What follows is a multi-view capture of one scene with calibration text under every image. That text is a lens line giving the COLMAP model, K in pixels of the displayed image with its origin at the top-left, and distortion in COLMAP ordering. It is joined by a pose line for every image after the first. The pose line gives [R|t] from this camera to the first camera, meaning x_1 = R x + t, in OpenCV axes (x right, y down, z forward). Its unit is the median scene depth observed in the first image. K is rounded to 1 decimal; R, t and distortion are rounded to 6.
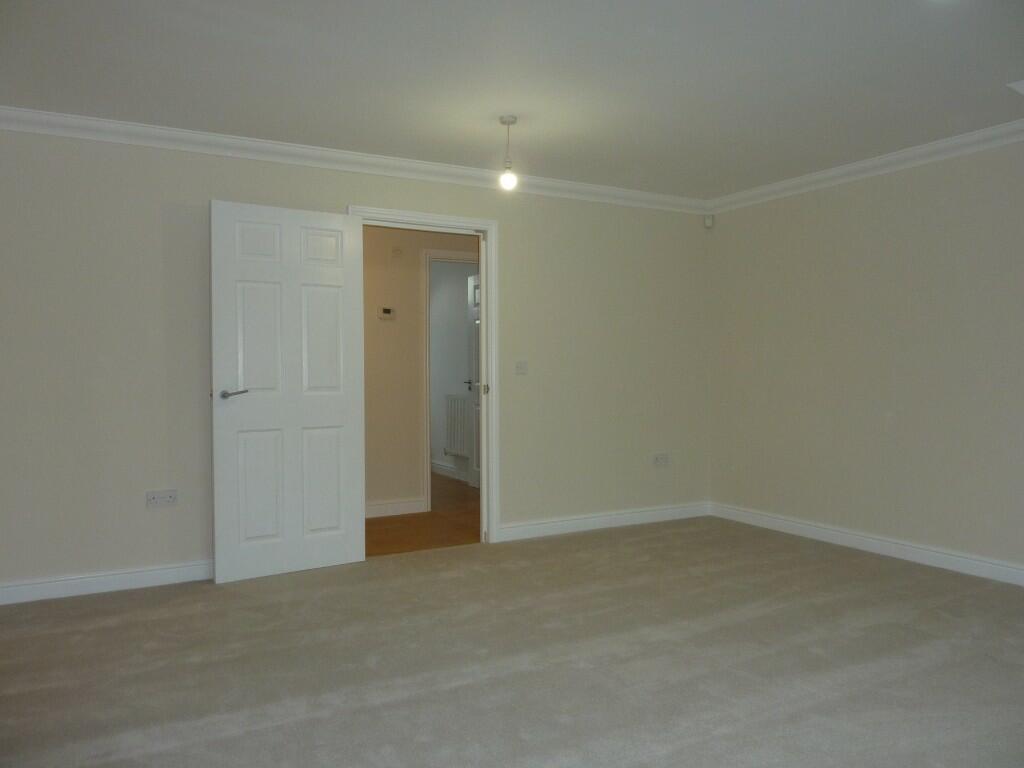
lens RADIAL K [[797.6, 0, 501.1], [0, 797.6, 385.1], [0, 0, 1]] dist [-0.040314, -0.002403]
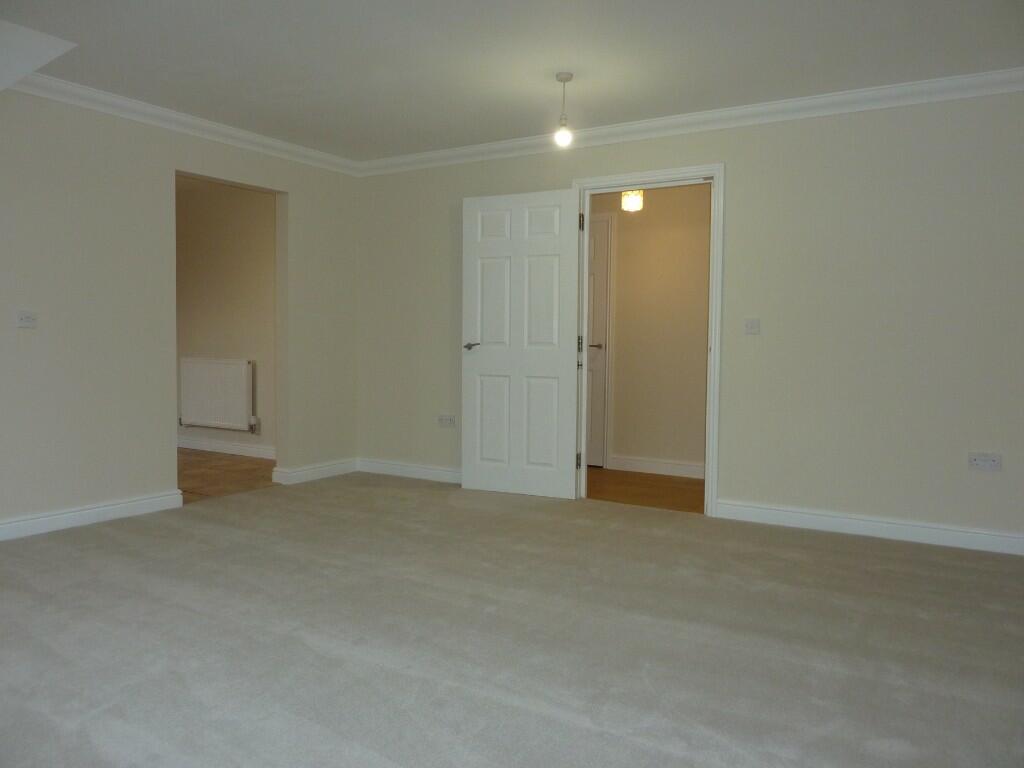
lens RADIAL K [[797.6, 0, 501.1], [0, 797.6, 385.1], [0, 0, 1]] dist [-0.040314, -0.002403]
pose [[0.442563, 0.057919, -0.894865, 0.810710], [-0.029122, 0.998314, 0.050212, 0.008145], [0.896265, 0.003839, 0.443503, 0.434134]]
